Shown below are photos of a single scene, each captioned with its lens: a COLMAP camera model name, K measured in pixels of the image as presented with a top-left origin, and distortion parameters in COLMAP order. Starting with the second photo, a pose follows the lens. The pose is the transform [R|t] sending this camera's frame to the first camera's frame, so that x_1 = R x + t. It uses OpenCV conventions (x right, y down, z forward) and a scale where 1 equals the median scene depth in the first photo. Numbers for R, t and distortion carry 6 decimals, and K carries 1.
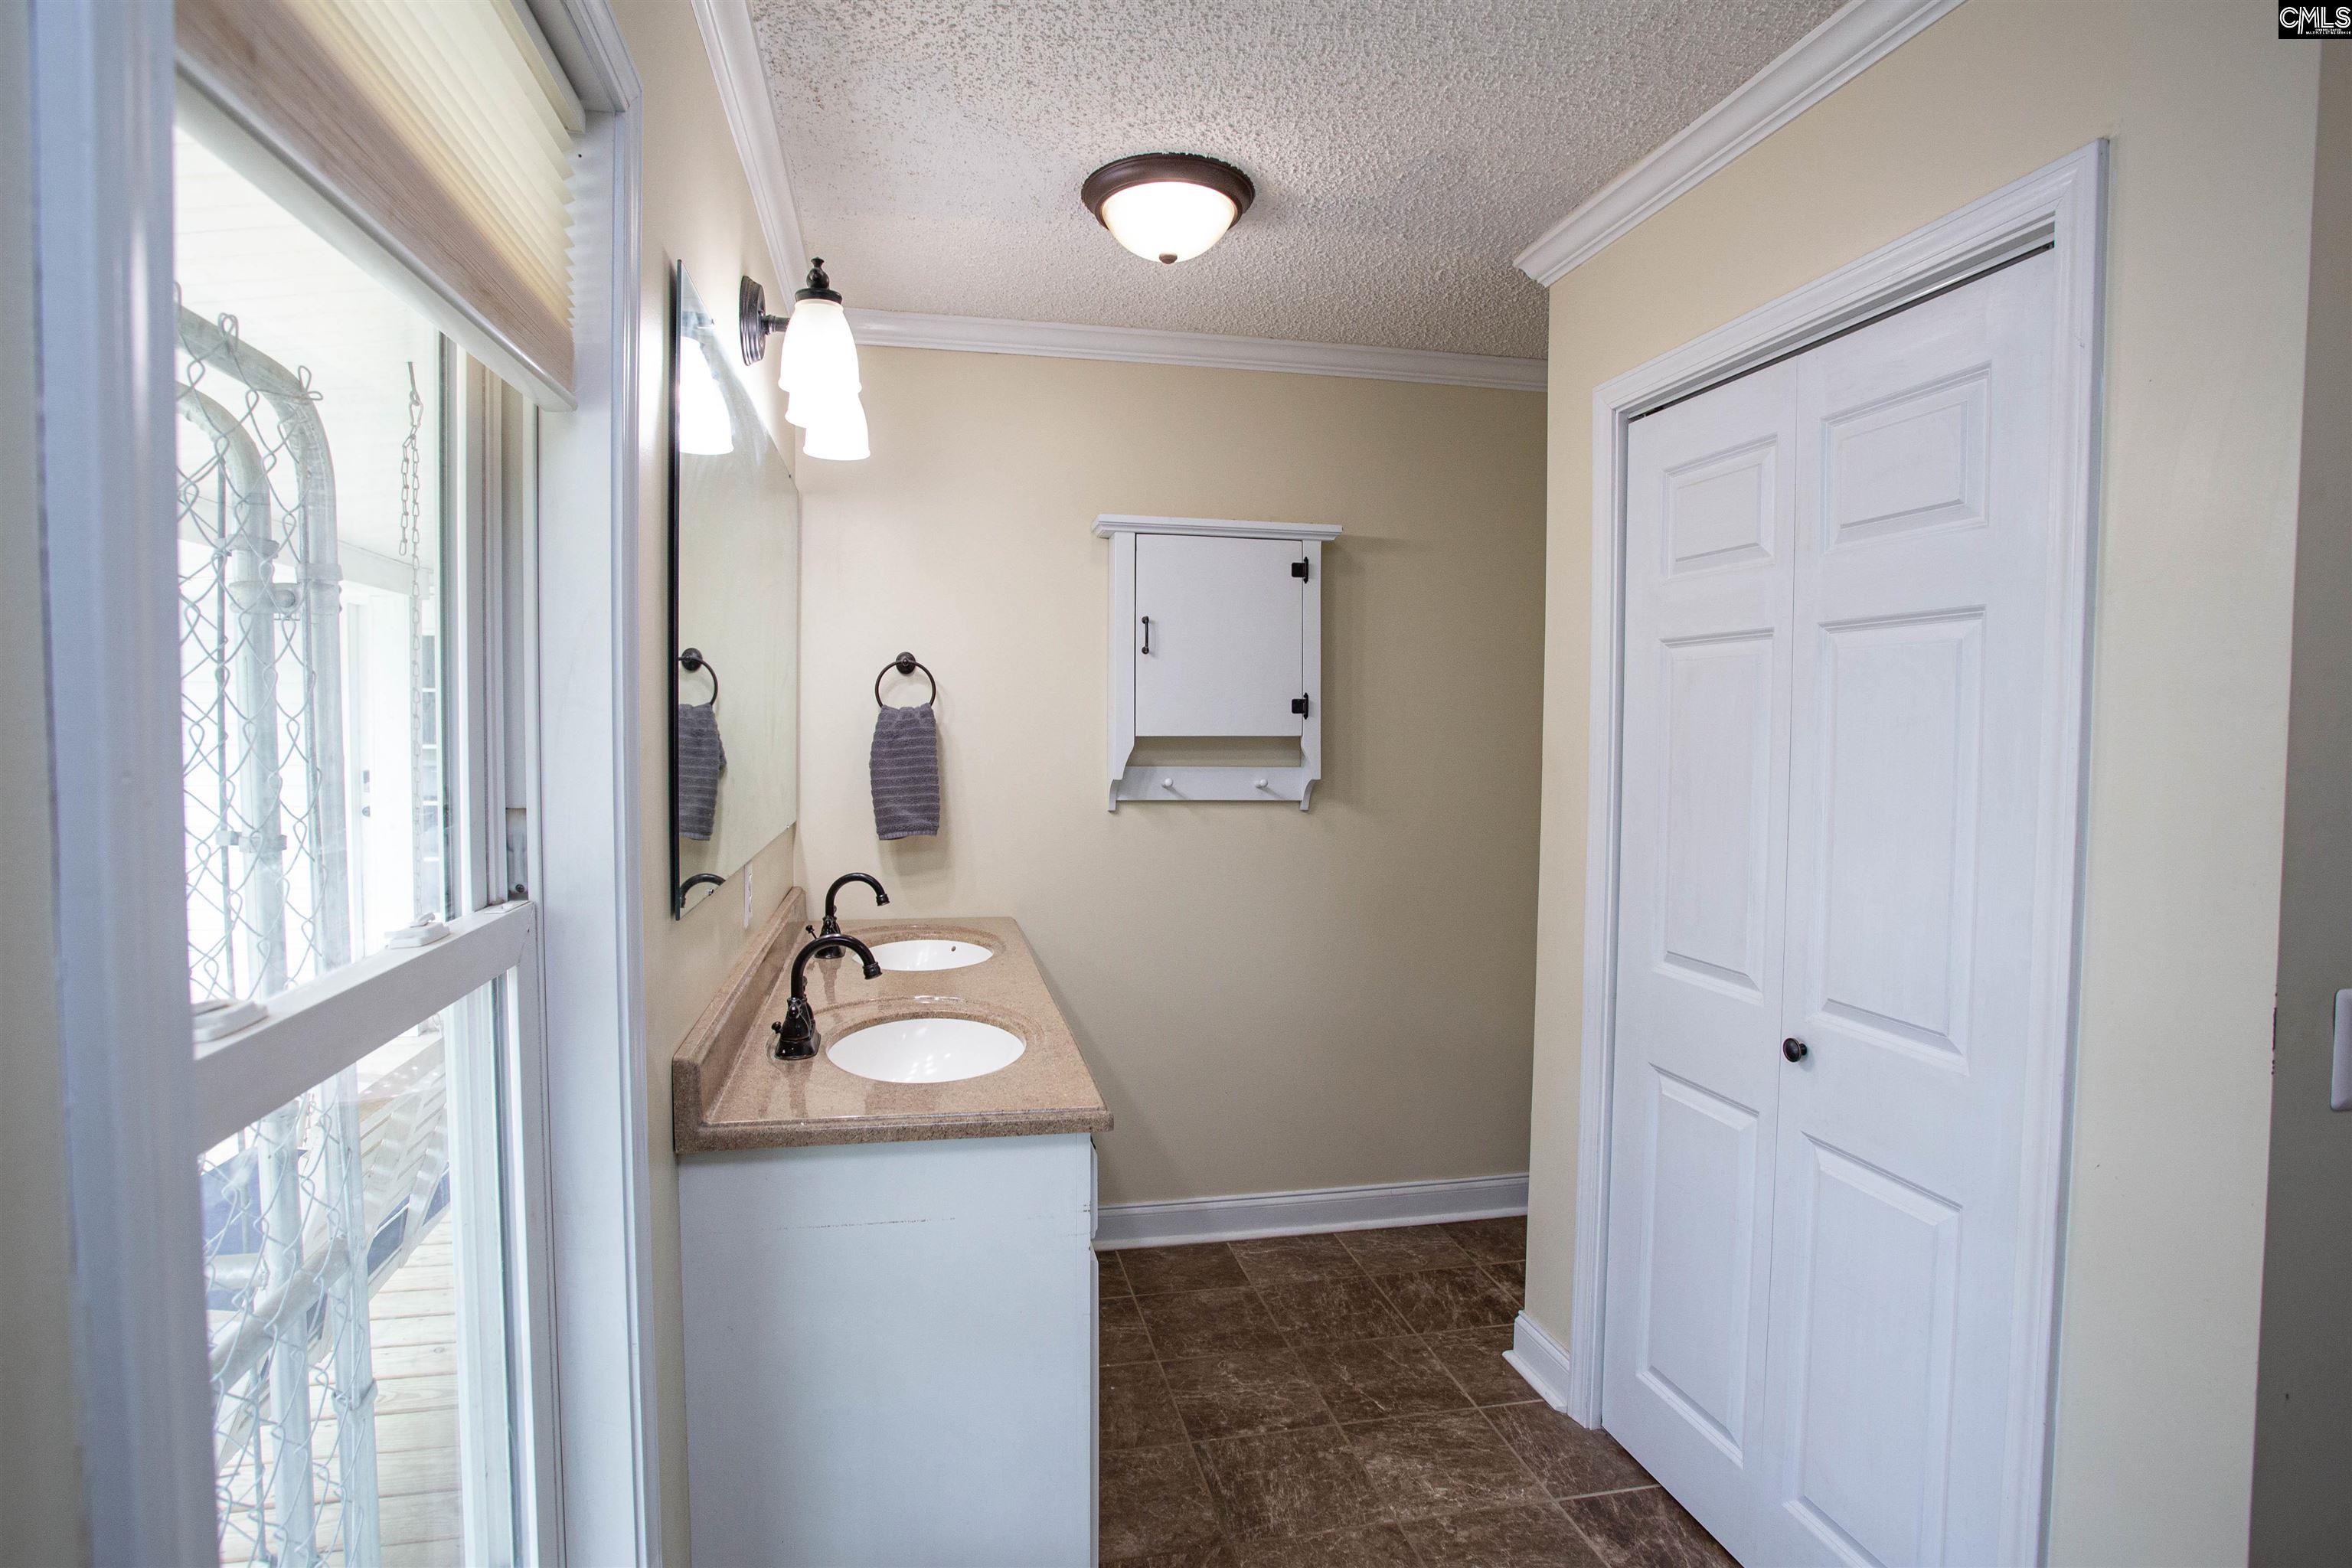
lens RADIAL K [[1200.2, 0, 1174.3], [0, 1200.2, 773.3], [0, 0, 1]] dist [-0.112525, 0.099116]
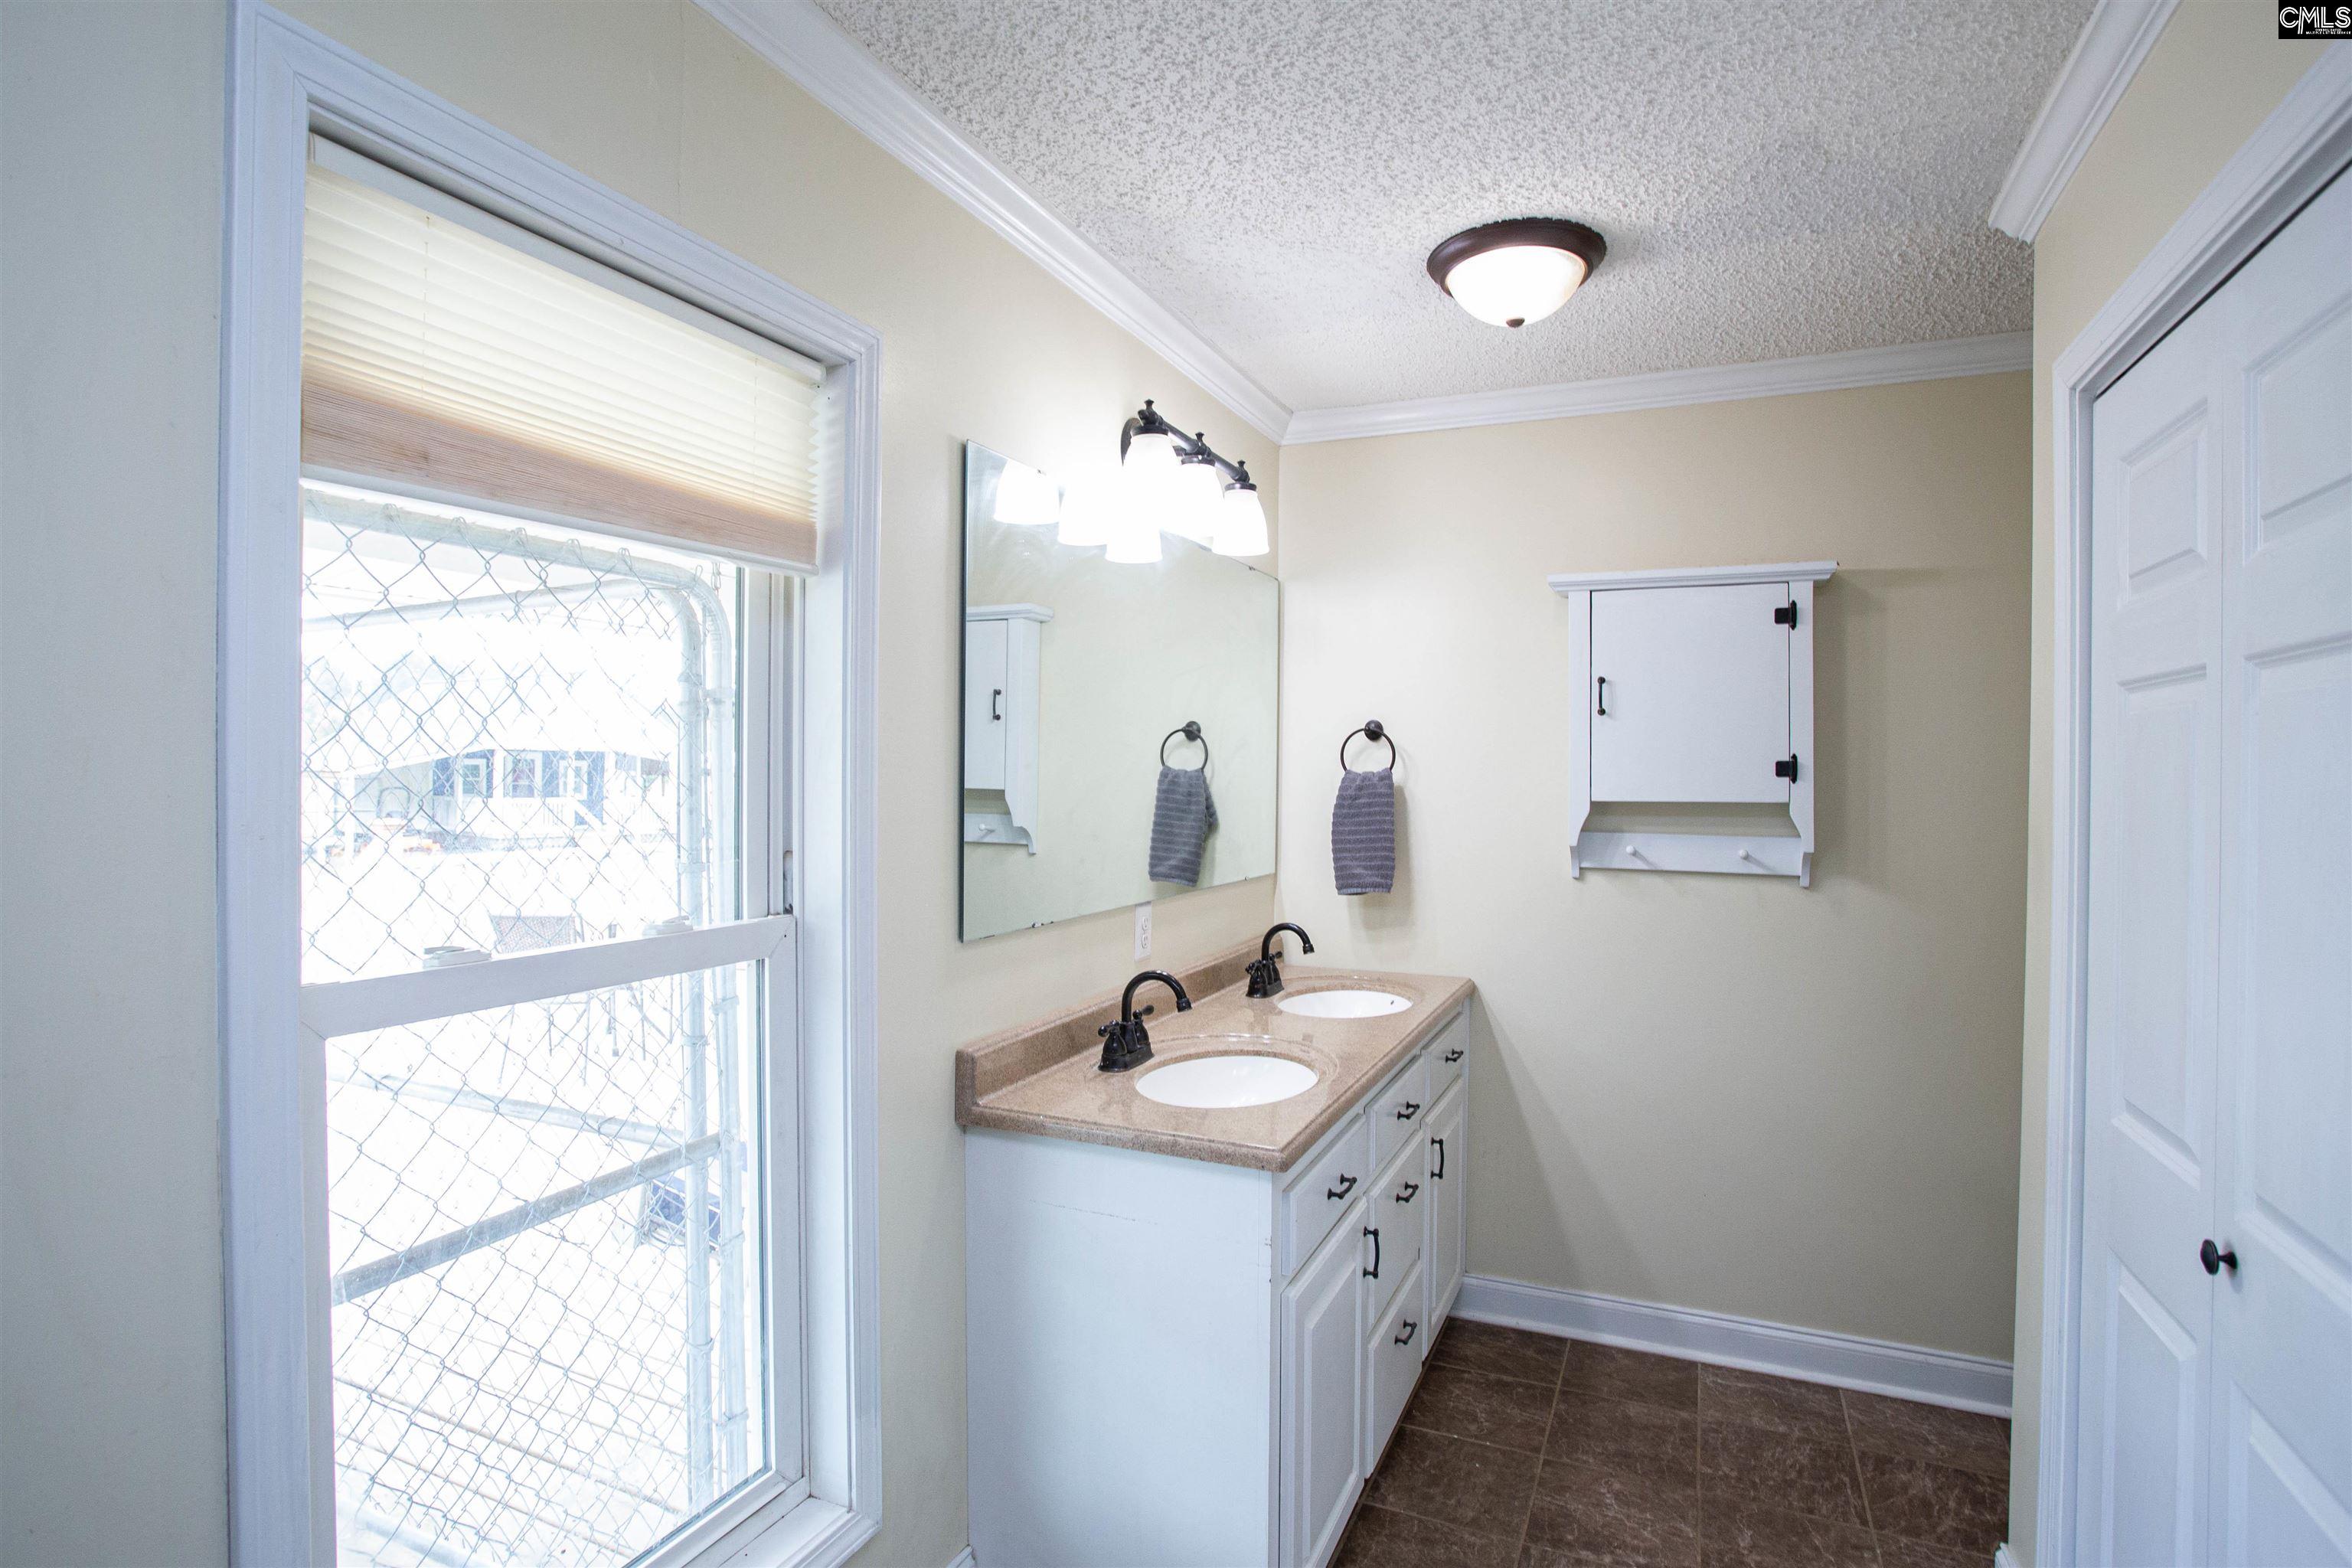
lens RADIAL K [[1201.4, 0, 1183.7], [0, 1201.4, 780.1], [0, 0, 1]] dist [-0.079427, 0.036455]
pose [[0.804255, 0.000562, -0.594284, 0.282503], [-0.024676, 0.999169, -0.032449, -0.008925], [0.593772, 0.040762, 0.803600, 0.037807]]
